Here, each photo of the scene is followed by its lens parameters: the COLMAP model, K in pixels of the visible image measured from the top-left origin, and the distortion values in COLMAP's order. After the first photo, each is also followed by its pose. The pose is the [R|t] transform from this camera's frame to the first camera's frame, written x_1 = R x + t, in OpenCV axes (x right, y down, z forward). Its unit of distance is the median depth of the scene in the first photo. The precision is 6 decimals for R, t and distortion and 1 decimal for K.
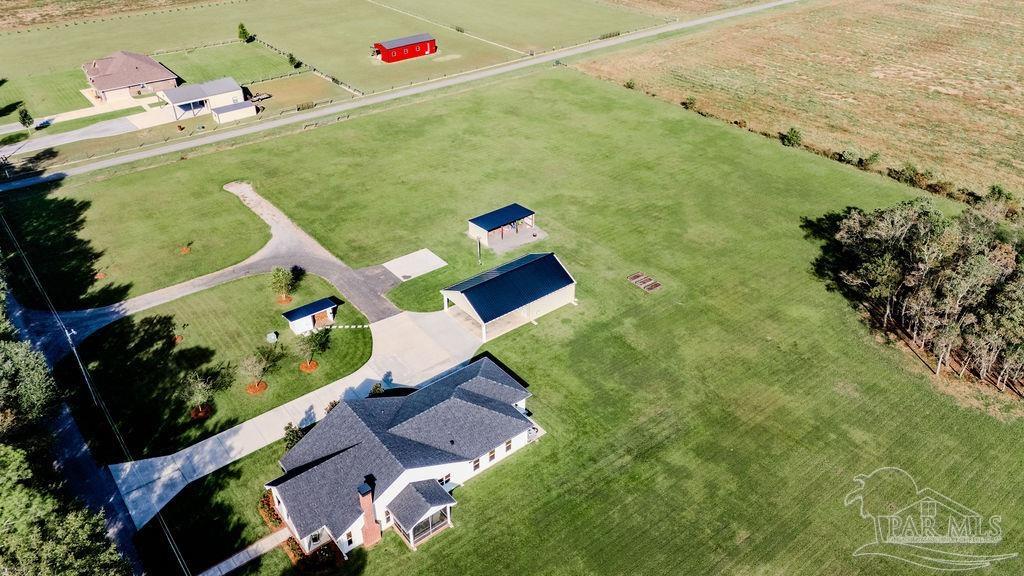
lens RADIAL K [[745.9, 0, 512.0], [0, 745.9, 288.0], [0, 0, 1]] dist [0.074588, -0.066382]
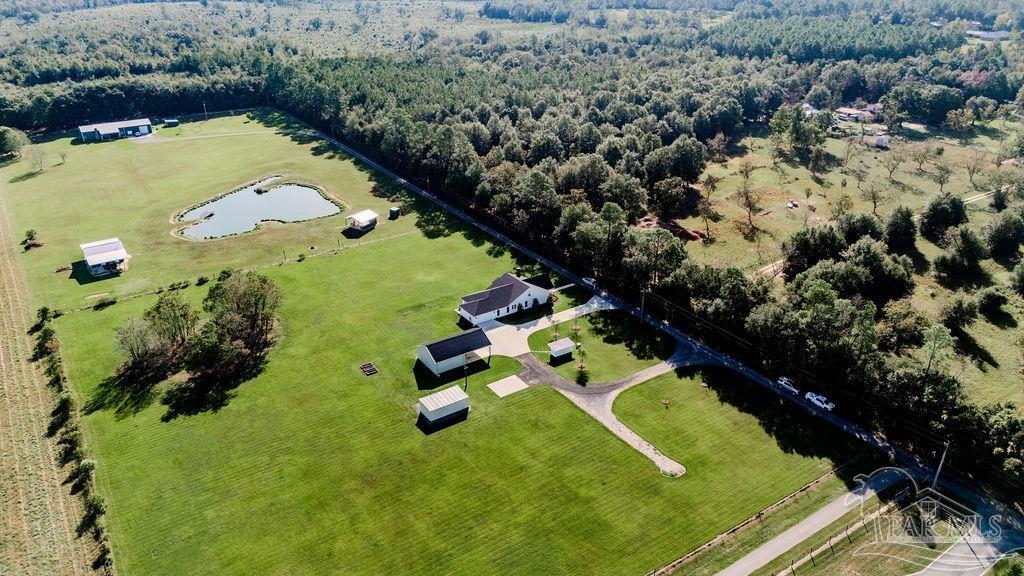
lens RADIAL K [[745.9, 0, 512.0], [0, 745.9, 288.0], [0, 0, 1]] dist [0.074588, -0.066382]
pose [[-0.995960, -0.025466, 0.086106, -0.257641], [0.060496, 0.518342, 0.853031, -1.394017], [-0.066356, 0.854794, -0.514708, 1.561760]]
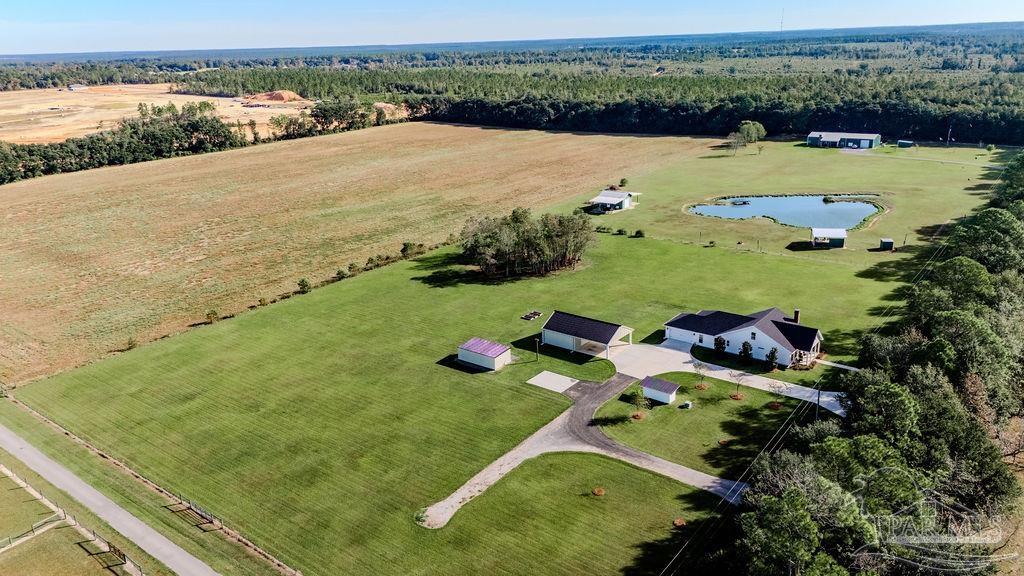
lens RADIAL K [[745.9, 0, 512.0], [0, 745.9, 288.0], [0, 0, 1]] dist [0.074588, -0.066382]
pose [[-0.233155, -0.298691, 0.925431, -1.157877], [0.563258, 0.734283, 0.378905, -0.622755], [-0.792704, 0.609599, -0.002962, 0.931559]]
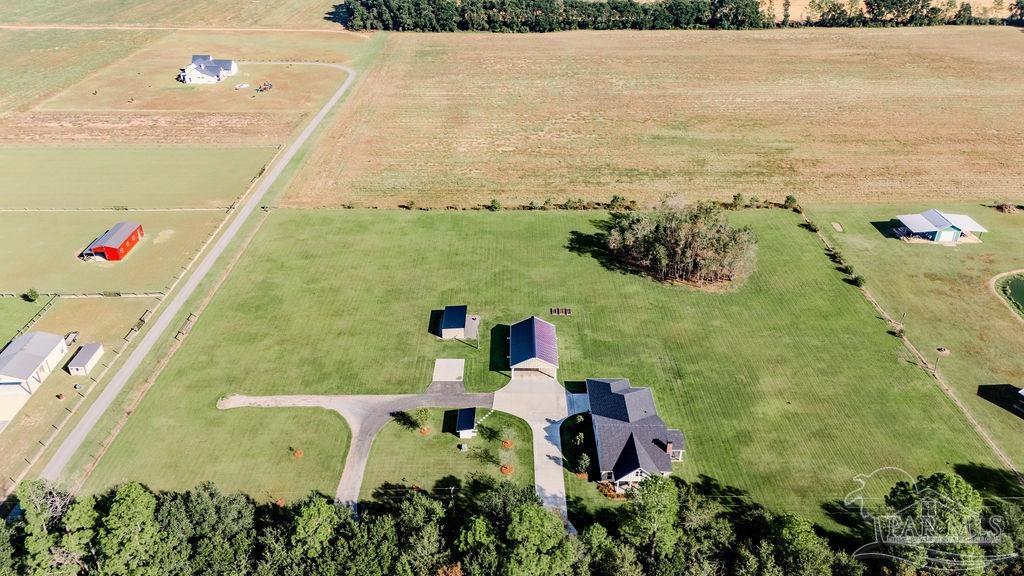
lens RADIAL K [[745.9, 0, 512.0], [0, 745.9, 288.0], [0, 0, 1]] dist [0.074588, -0.066382]
pose [[0.622507, -0.387621, 0.679878, -0.917405], [0.426487, 0.896420, 0.120581, -0.278589], [-0.656196, 0.214897, 0.723344, -0.119968]]
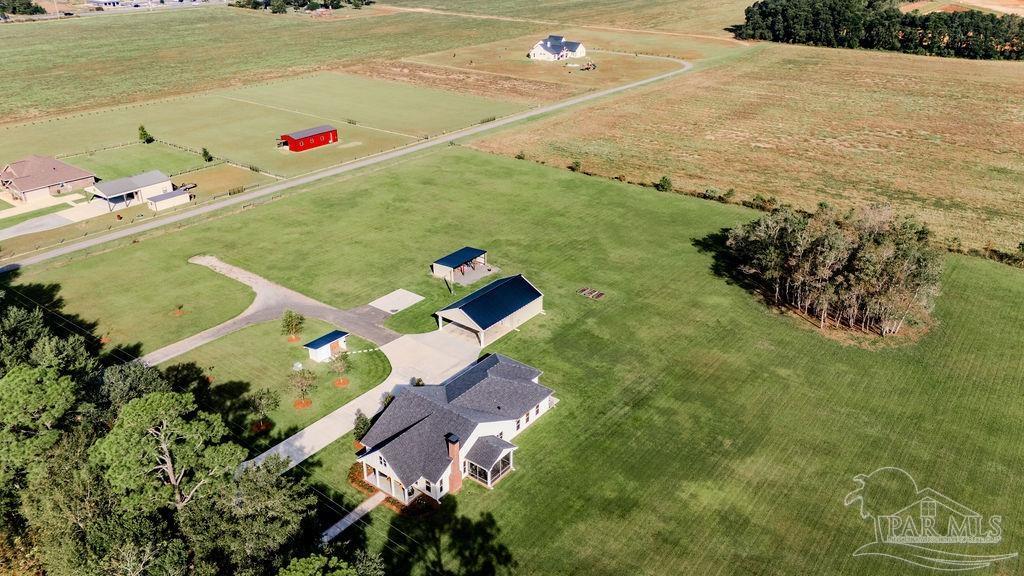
lens RADIAL K [[745.9, 0, 512.0], [0, 745.9, 288.0], [0, 0, 1]] dist [0.074588, -0.066382]
pose [[0.971293, -0.099666, 0.216001, -0.197591], [0.126832, 0.985146, -0.115765, 0.100912], [-0.201255, 0.139838, 0.969506, -0.150525]]
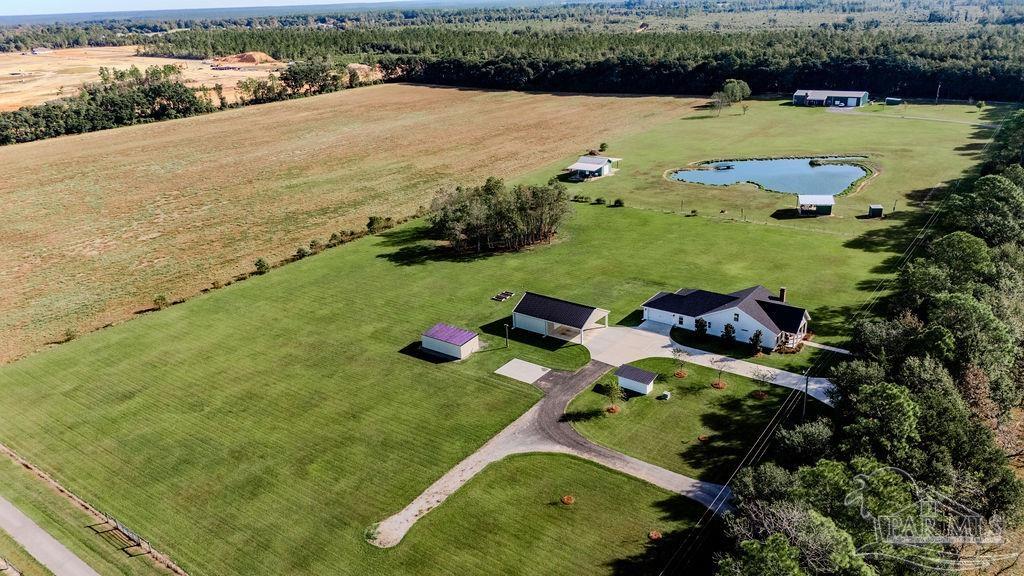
lens RADIAL K [[745.9, 0, 512.0], [0, 745.9, 288.0], [0, 0, 1]] dist [0.074588, -0.066382]
pose [[-0.254889, -0.341376, 0.904707, -1.073504], [0.568204, 0.704165, 0.425789, -0.593541], [-0.782417, 0.622587, 0.014487, 0.887464]]
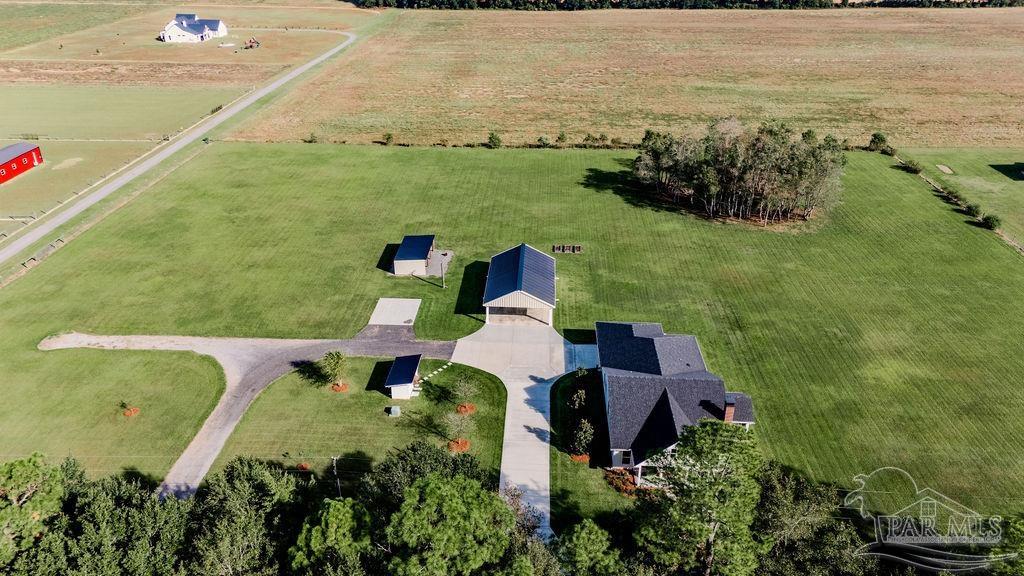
lens RADIAL K [[745.9, 0, 512.0], [0, 745.9, 288.0], [0, 0, 1]] dist [0.074588, -0.066382]
pose [[0.661348, -0.337243, 0.669990, -0.639091], [0.408686, 0.911007, 0.055146, -0.048867], [-0.628963, 0.237345, 0.740319, 0.185918]]
